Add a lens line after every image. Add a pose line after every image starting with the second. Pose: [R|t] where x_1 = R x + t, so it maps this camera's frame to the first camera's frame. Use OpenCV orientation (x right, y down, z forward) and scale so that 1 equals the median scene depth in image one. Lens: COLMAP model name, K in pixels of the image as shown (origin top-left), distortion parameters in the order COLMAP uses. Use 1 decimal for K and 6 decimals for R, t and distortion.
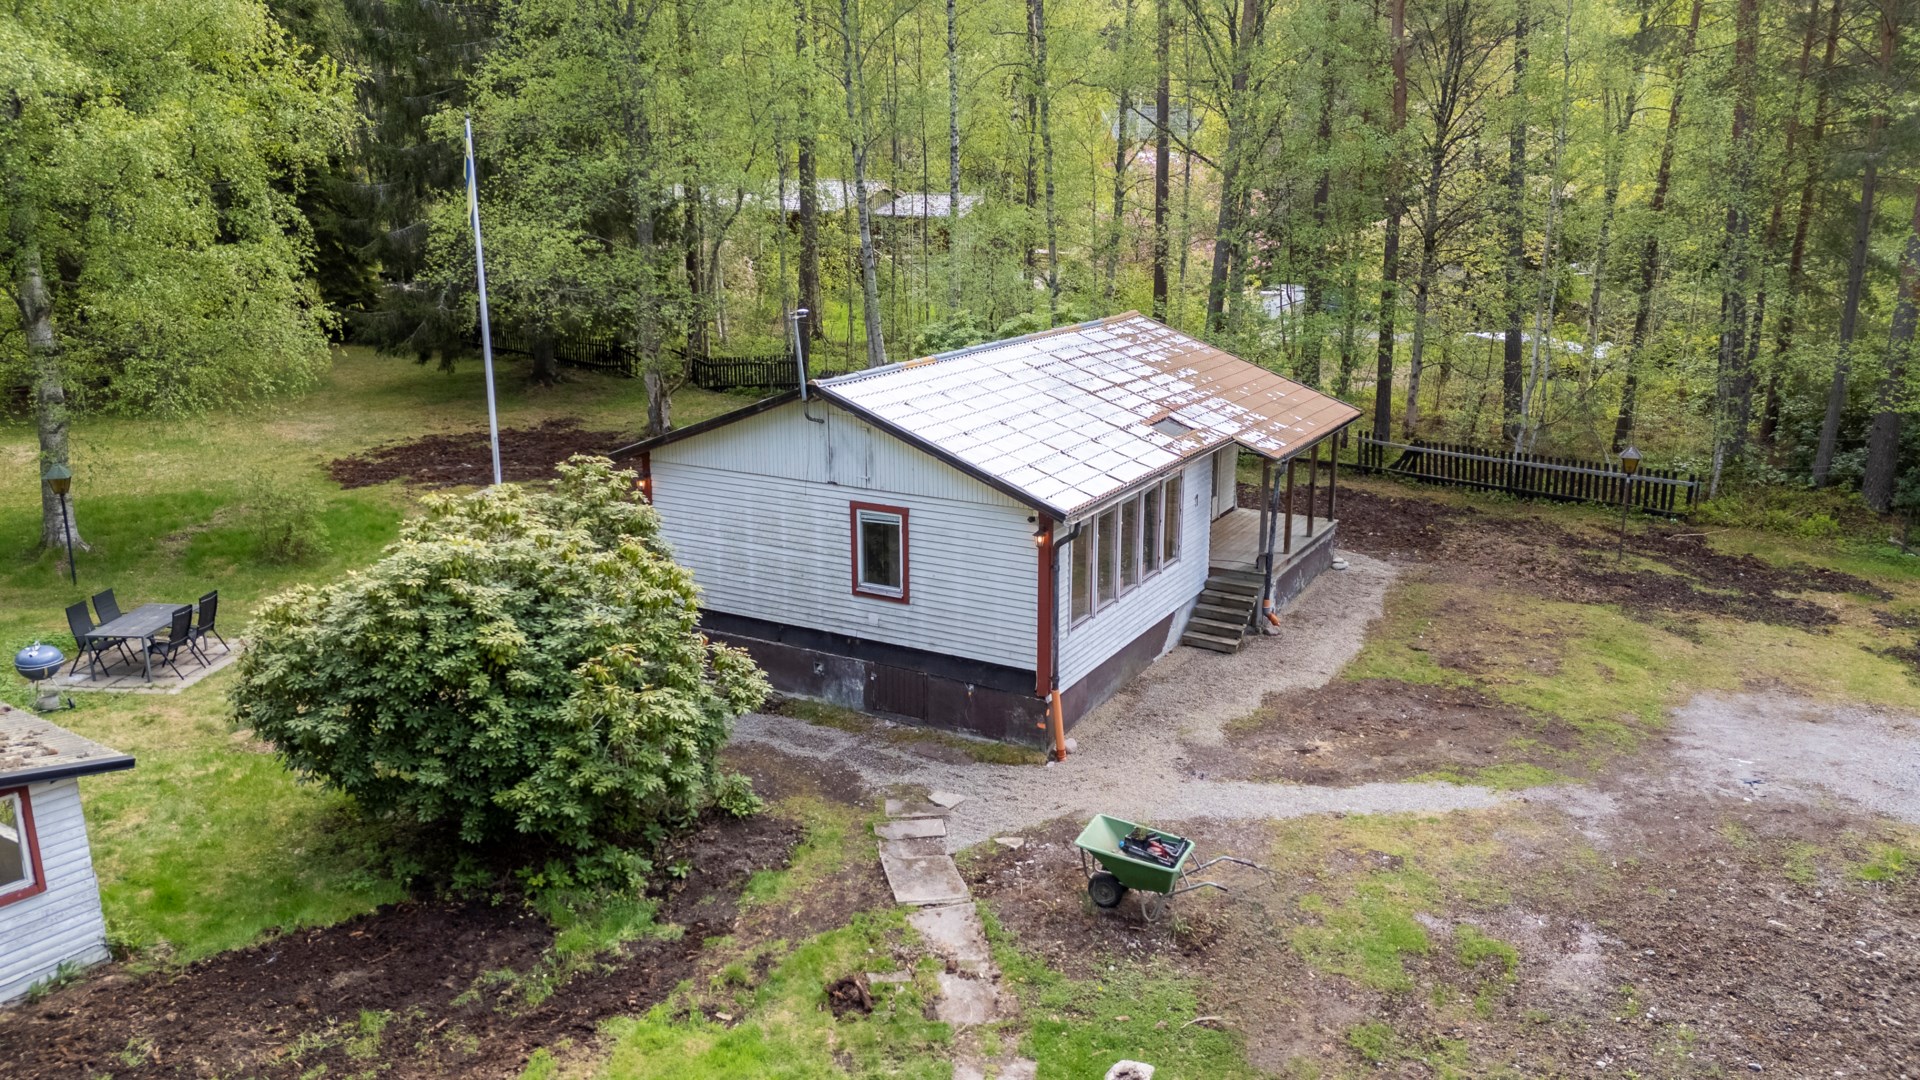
lens RADIAL K [[1412.9, 0, 960.0], [0, 1412.9, 540.0], [0, 0, 1]] dist [0.086044, -0.084581]
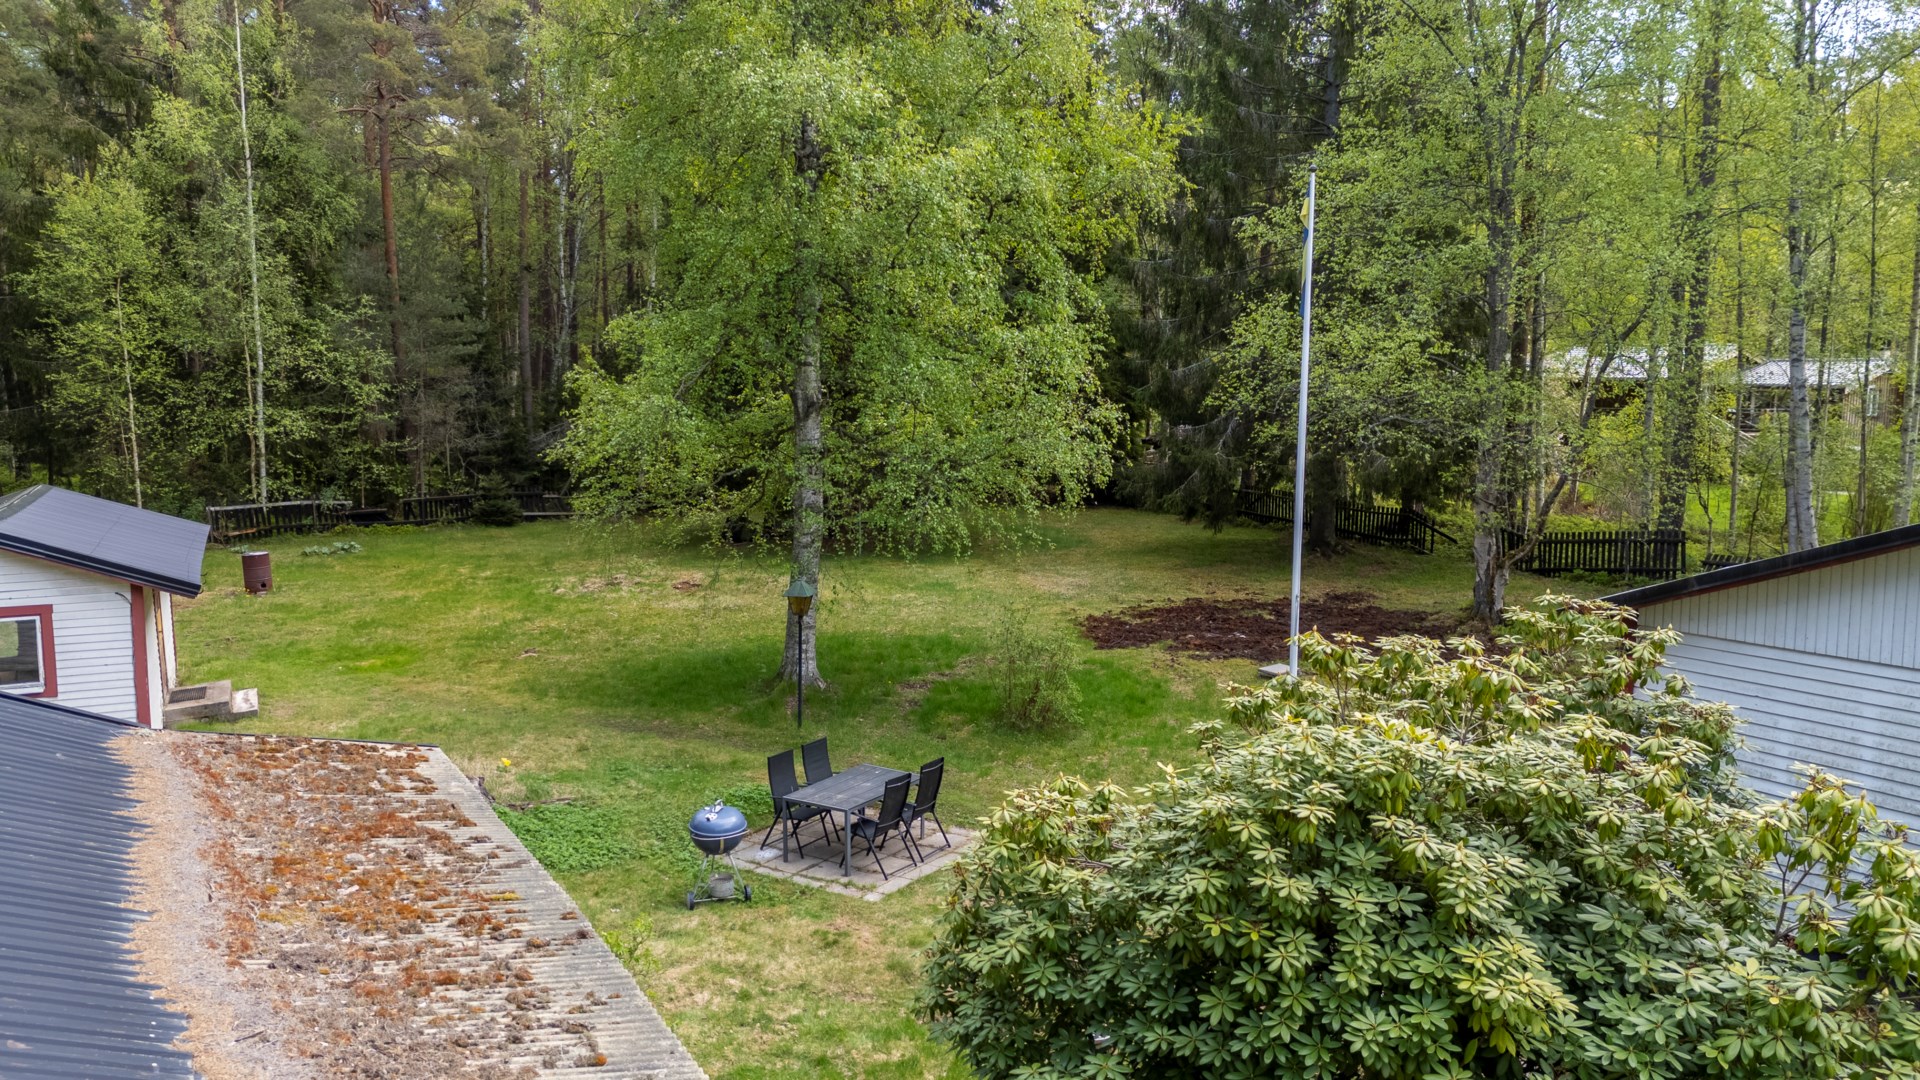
lens RADIAL K [[1412.9, 0, 960.0], [0, 1412.9, 540.0], [0, 0, 1]] dist [0.086044, -0.084581]
pose [[0.879906, 0.054859, -0.471971, -0.220315], [-0.122026, 0.986087, -0.112879, 0.007770], [0.459212, 0.156916, 0.874358, 0.445582]]
